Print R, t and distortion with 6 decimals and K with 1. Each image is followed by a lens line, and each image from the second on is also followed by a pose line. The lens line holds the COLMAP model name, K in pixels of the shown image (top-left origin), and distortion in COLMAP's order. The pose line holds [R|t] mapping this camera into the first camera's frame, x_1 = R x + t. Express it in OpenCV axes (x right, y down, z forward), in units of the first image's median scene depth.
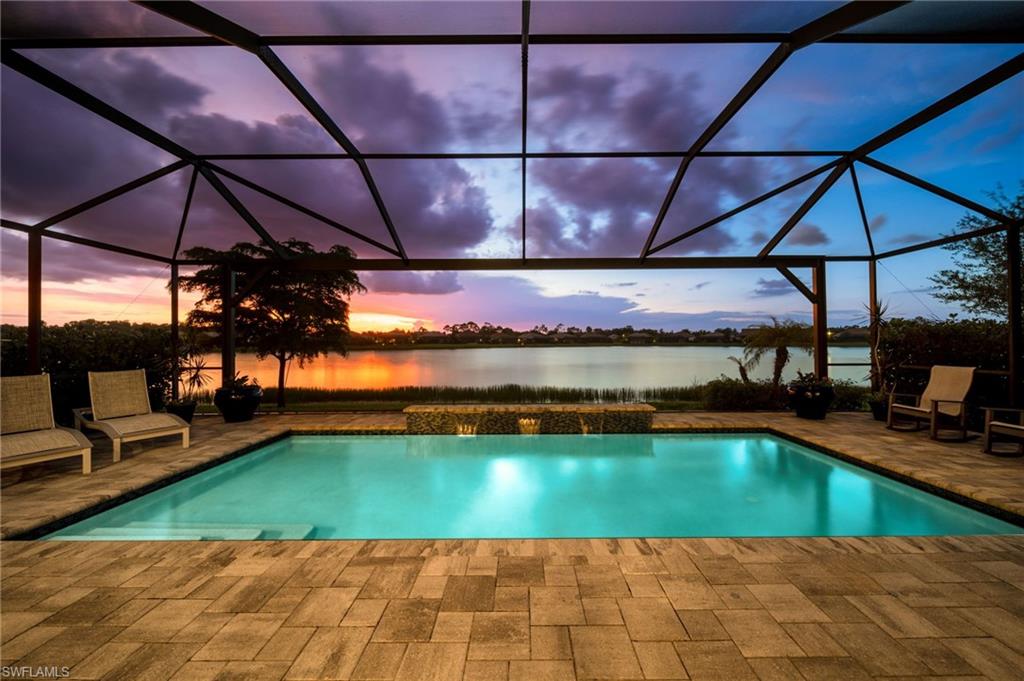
lens RADIAL K [[360.8, 0, 522.6], [0, 360.8, 337.5], [0, 0, 1]] dist [-0.001619, -0.000410]
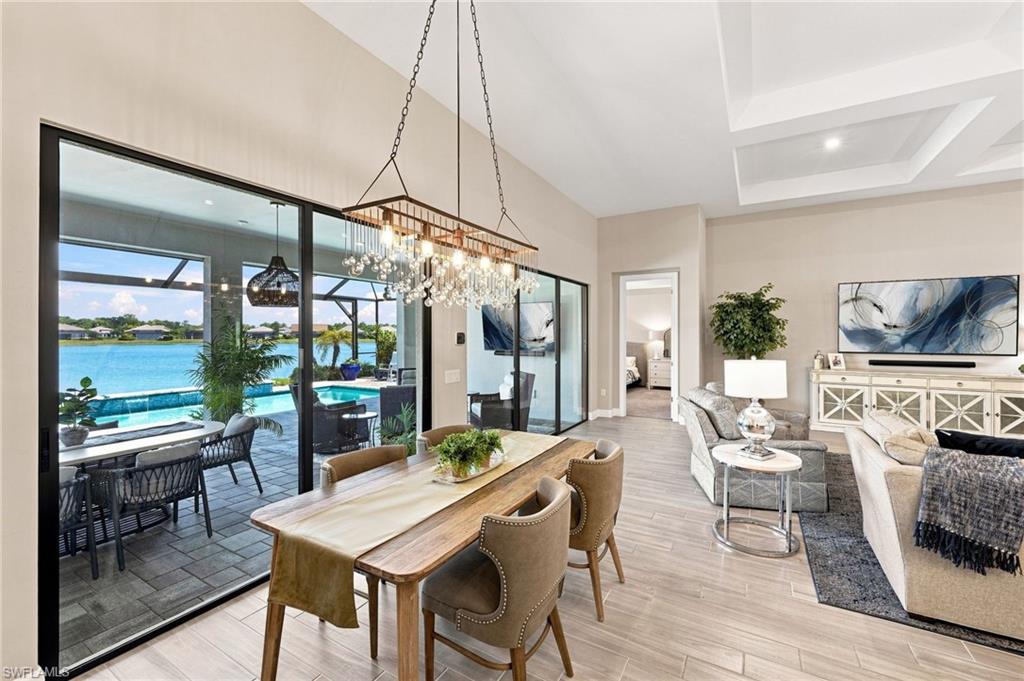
lens RADIAL K [[415.6, 0, 514.9], [0, 415.6, 335.6], [0, 0, 1]] dist [-0.001241, -0.000185]
pose [[0.503728, 0.003615, 0.863855, -1.102385], [-0.009506, 0.999954, 0.001359, -0.050913], [-0.863810, -0.008896, 0.503739, -1.430947]]
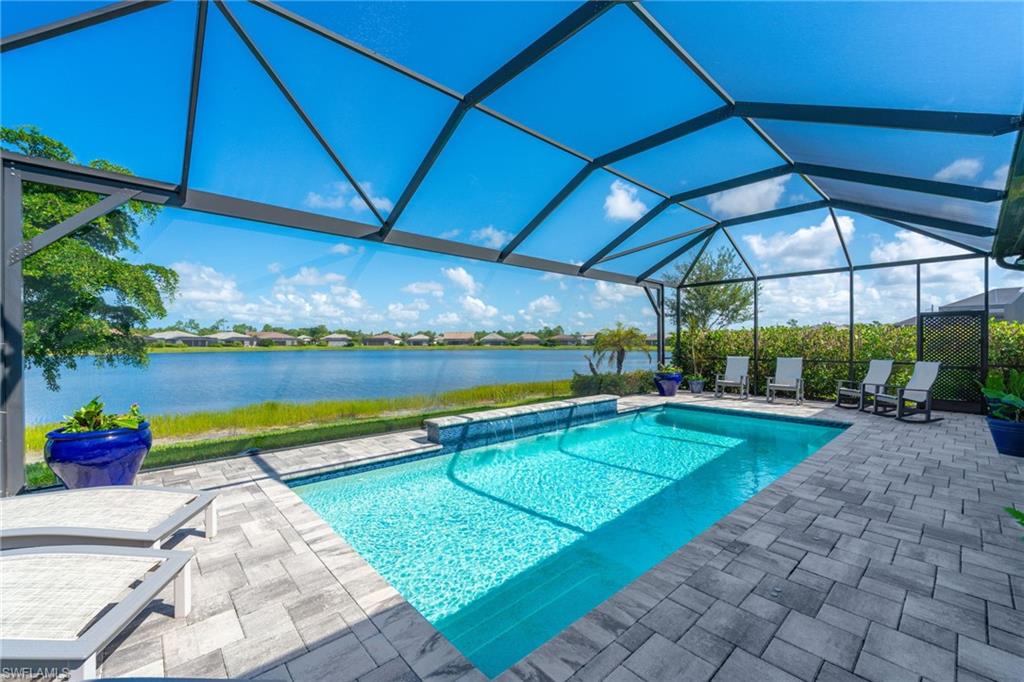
lens RADIAL K [[413.7, 0, 514.2], [0, 413.7, 343.0], [0, 0, 1]] dist [-0.001284, -0.000028]
pose [[0.740661, 0.004856, 0.671861, -1.158764], [-0.009712, 0.999947, 0.003480, 0.023710], [-0.671808, -0.009103, 0.740669, 0.306386]]
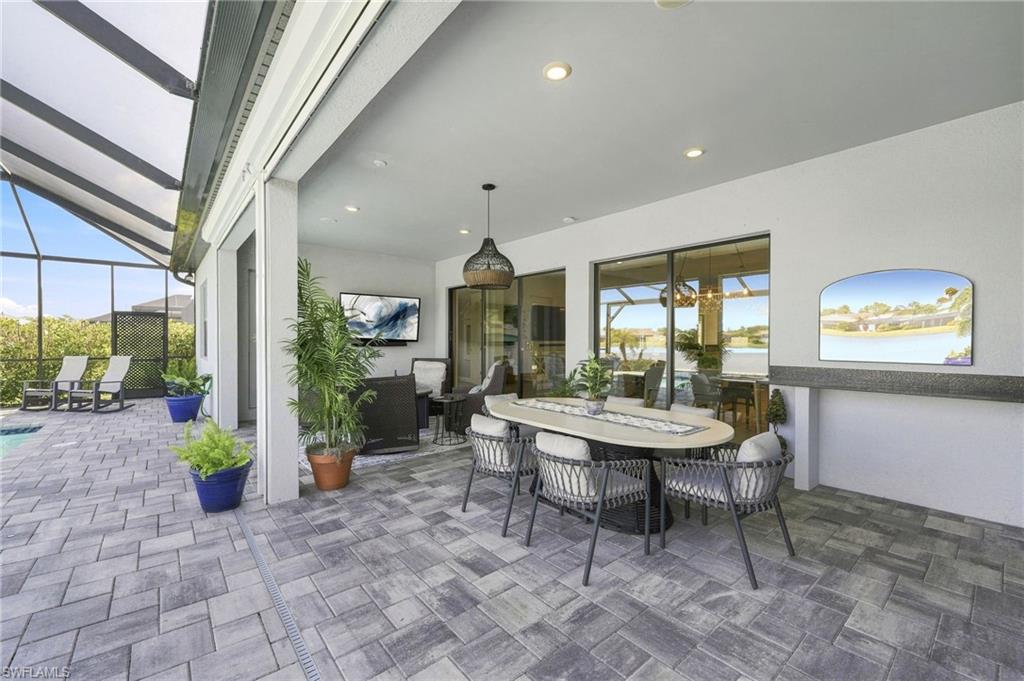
lens RADIAL K [[414.8, 0, 511.2], [0, 414.8, 344.2], [0, 0, 1]] dist [-0.003723, 0.000446]
pose [[-0.649114, -0.004917, 0.760675, -1.371094], [-0.005369, 0.999984, 0.001882, 0.023682], [-0.760672, -0.002862, -0.649130, 0.290942]]
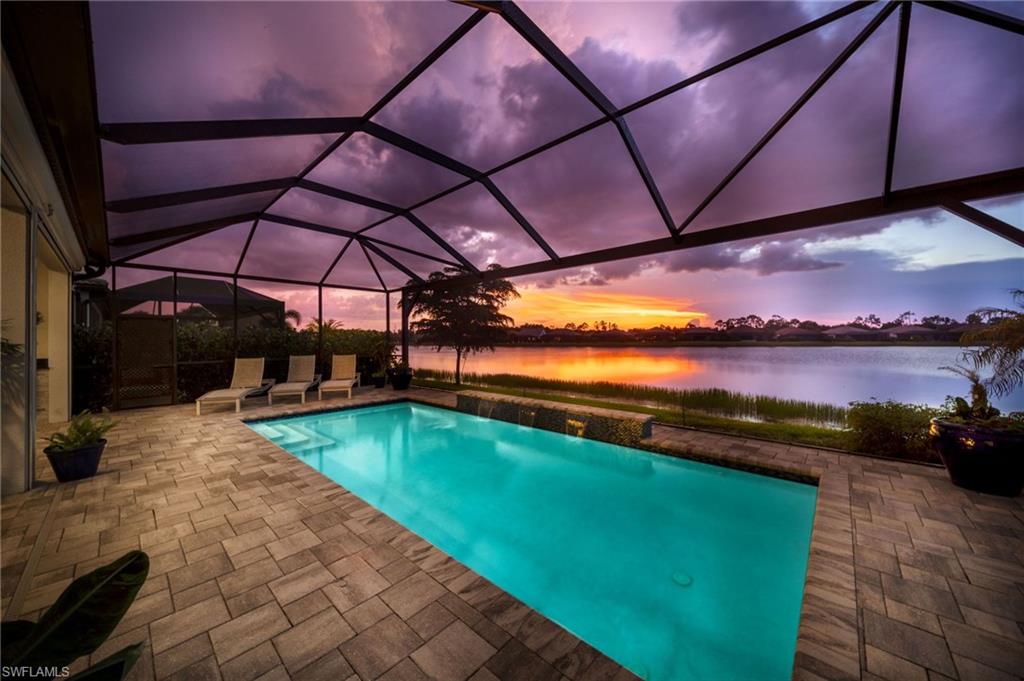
lens RADIAL K [[360.8, 0, 522.6], [0, 360.8, 337.5], [0, 0, 1]] dist [-0.001619, -0.000410]
pose [[0.746279, -0.001299, -0.665632, 1.015192], [0.007491, 0.999951, 0.006448, -0.003583], [0.665591, -0.009799, 0.746252, 0.270792]]
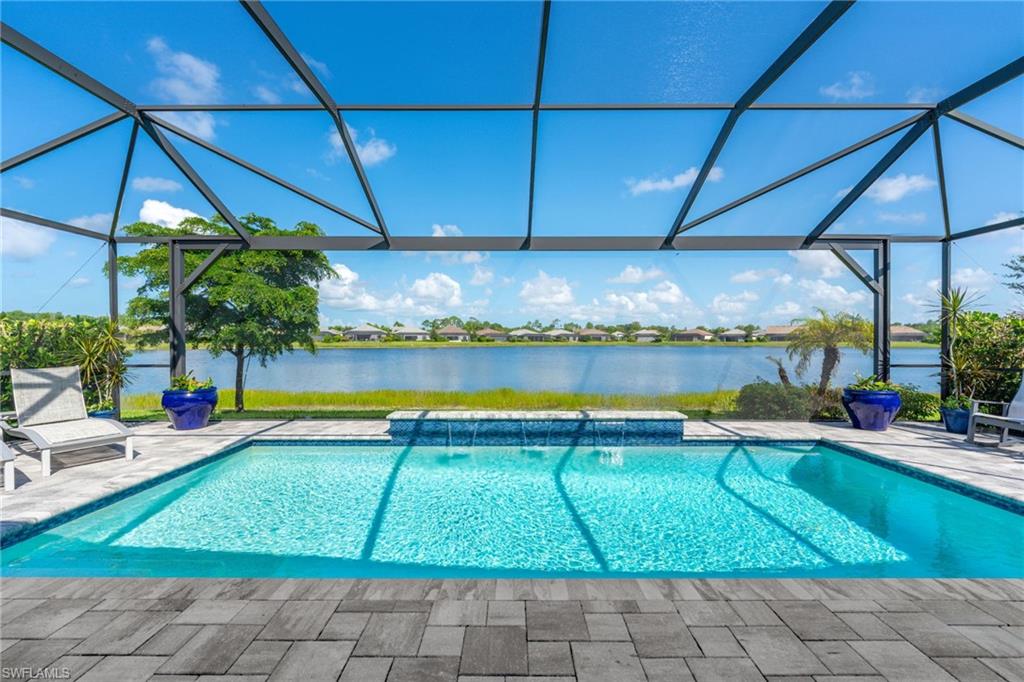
lens RADIAL K [[414.8, 0, 511.2], [0, 414.8, 344.7], [0, 0, 1]] dist [-0.003723, 0.000446]
pose [[0.999978, 0.005643, -0.003610, -0.054432], [-0.005554, 0.999694, 0.024125, 0.013100], [0.003745, -0.024105, 0.999702, 0.058799]]
